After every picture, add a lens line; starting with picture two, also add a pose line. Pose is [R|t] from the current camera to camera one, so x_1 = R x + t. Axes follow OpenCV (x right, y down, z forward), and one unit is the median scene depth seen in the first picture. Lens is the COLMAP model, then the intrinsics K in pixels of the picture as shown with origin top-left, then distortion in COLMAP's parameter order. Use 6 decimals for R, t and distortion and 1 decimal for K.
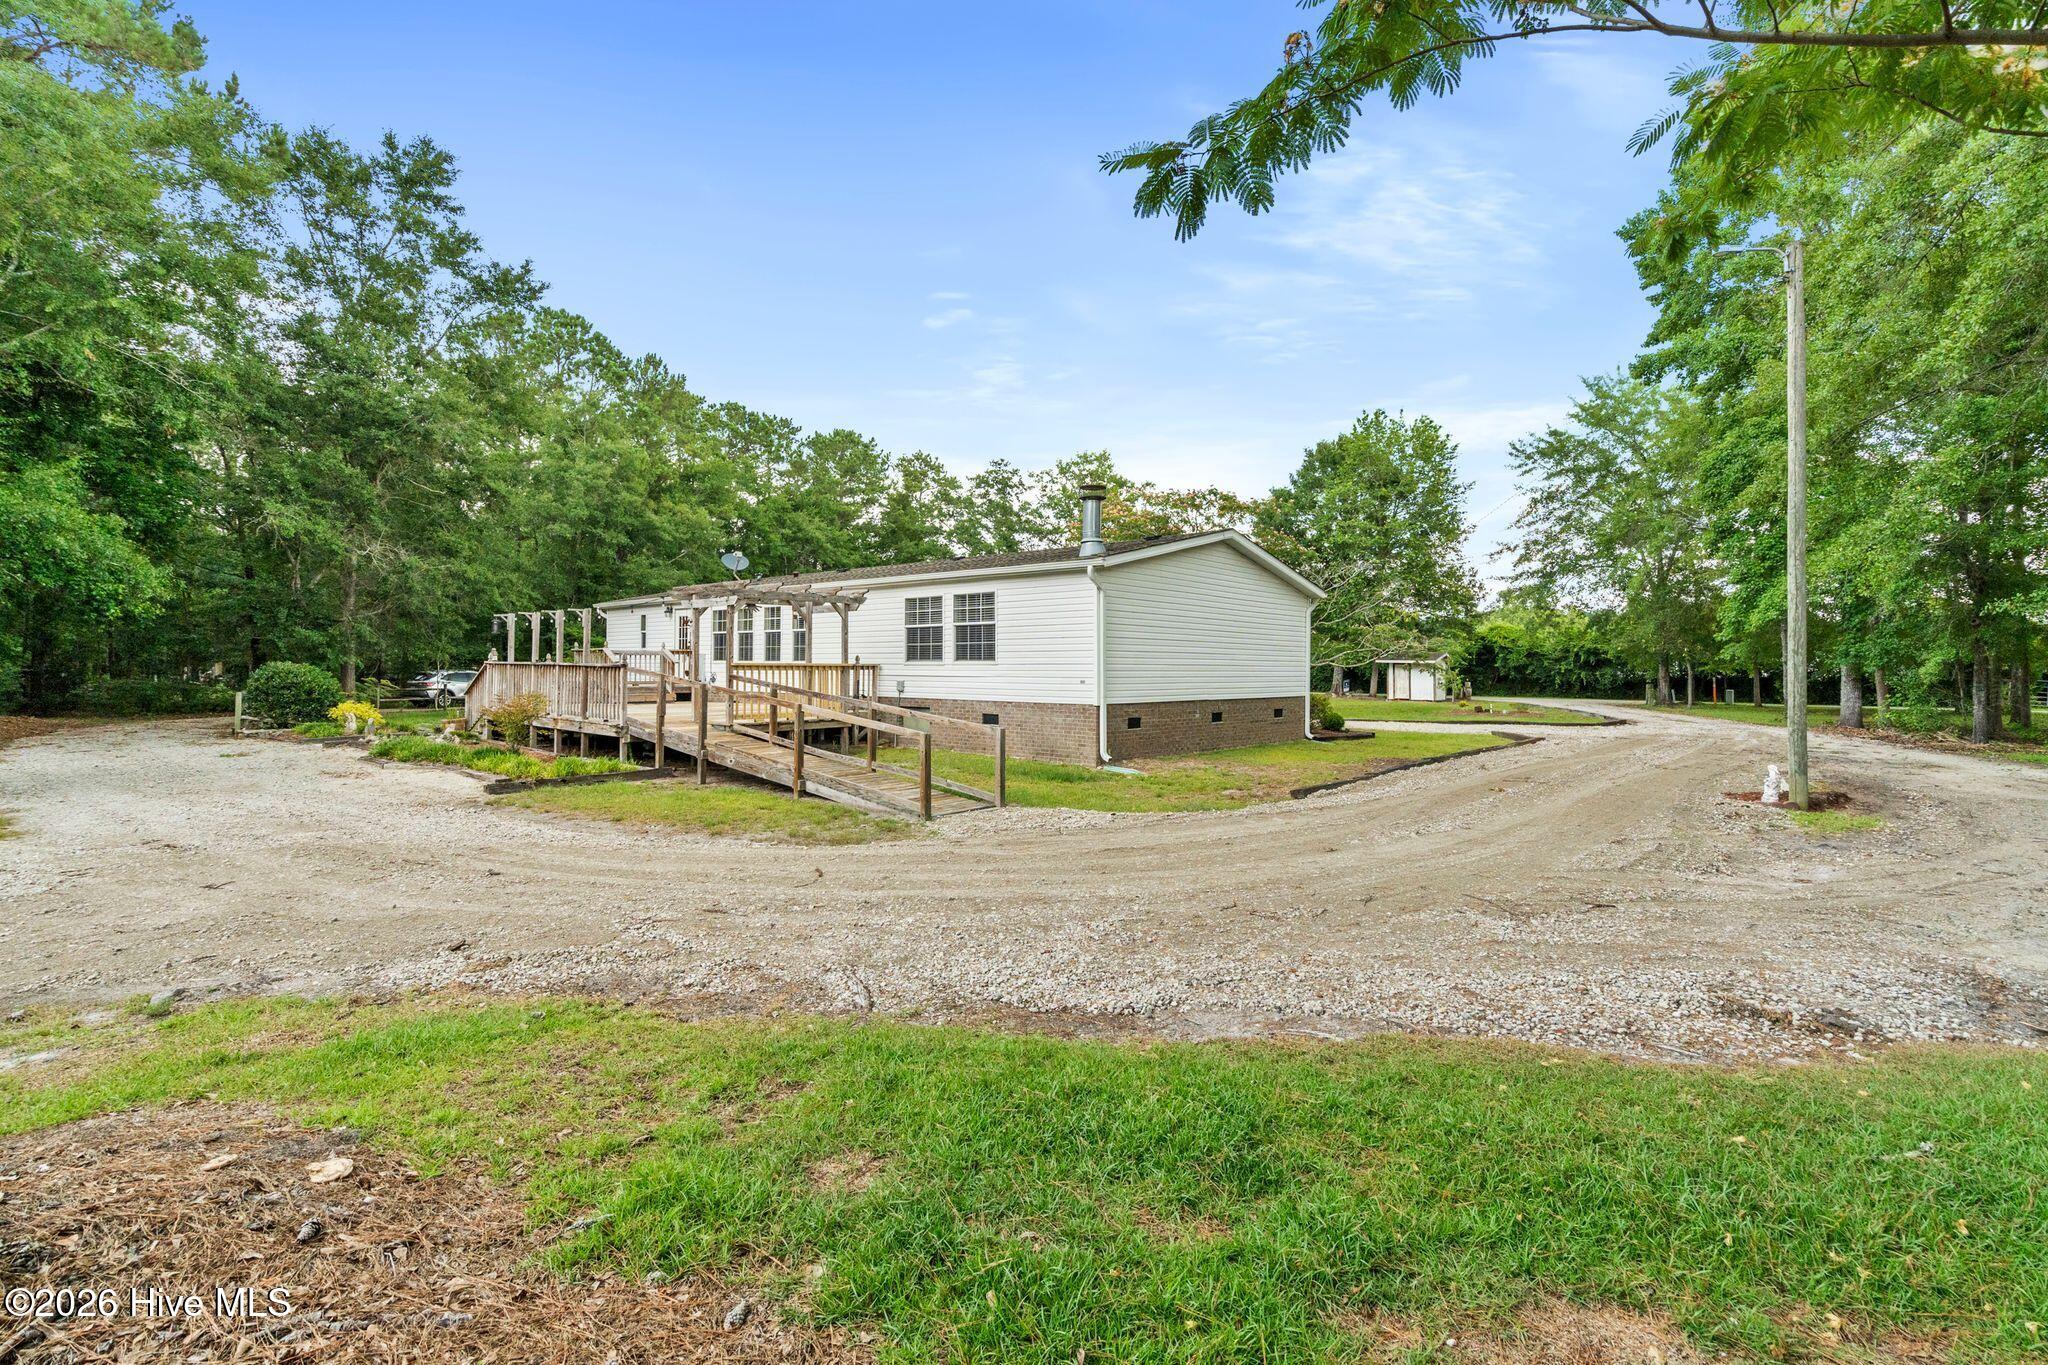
lens RADIAL K [[954.4, 0, 1029.8], [0, 954.4, 636.1], [0, 0, 1]] dist [-0.023765, -0.000014]
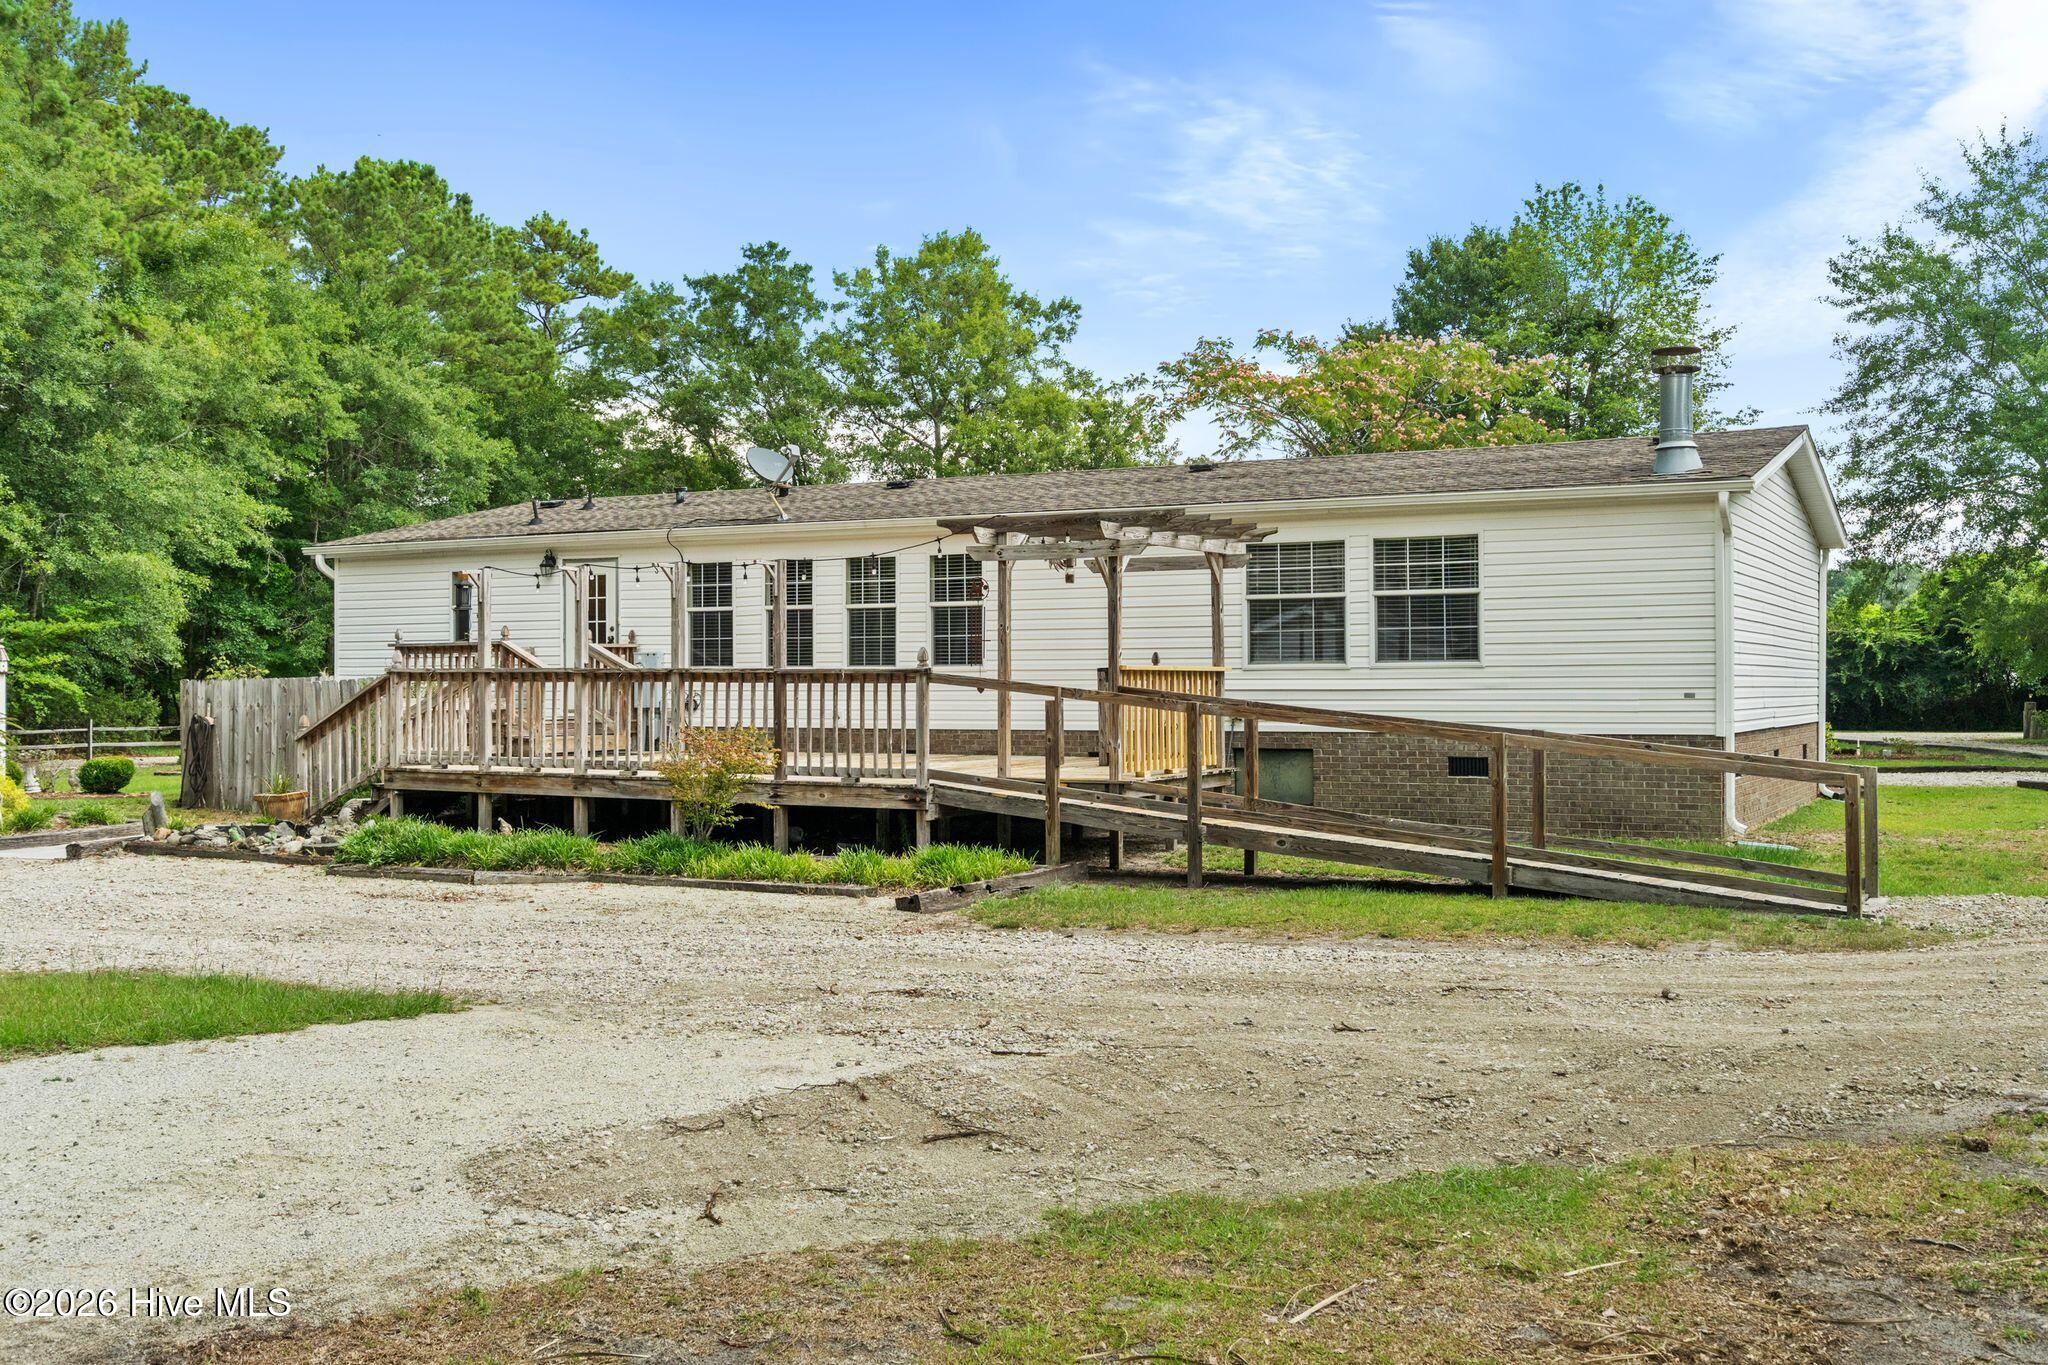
lens RADIAL K [[2049.5, 0, 1024.0], [0, 2049.5, 682.5], [0, 0, 1]] dist [0.019333, -0.001883]
pose [[0.971835, -0.008878, 0.235497, -0.360616], [0.001635, 0.999520, 0.030932, 0.001030], [-0.235658, -0.029676, 0.971383, -0.056038]]
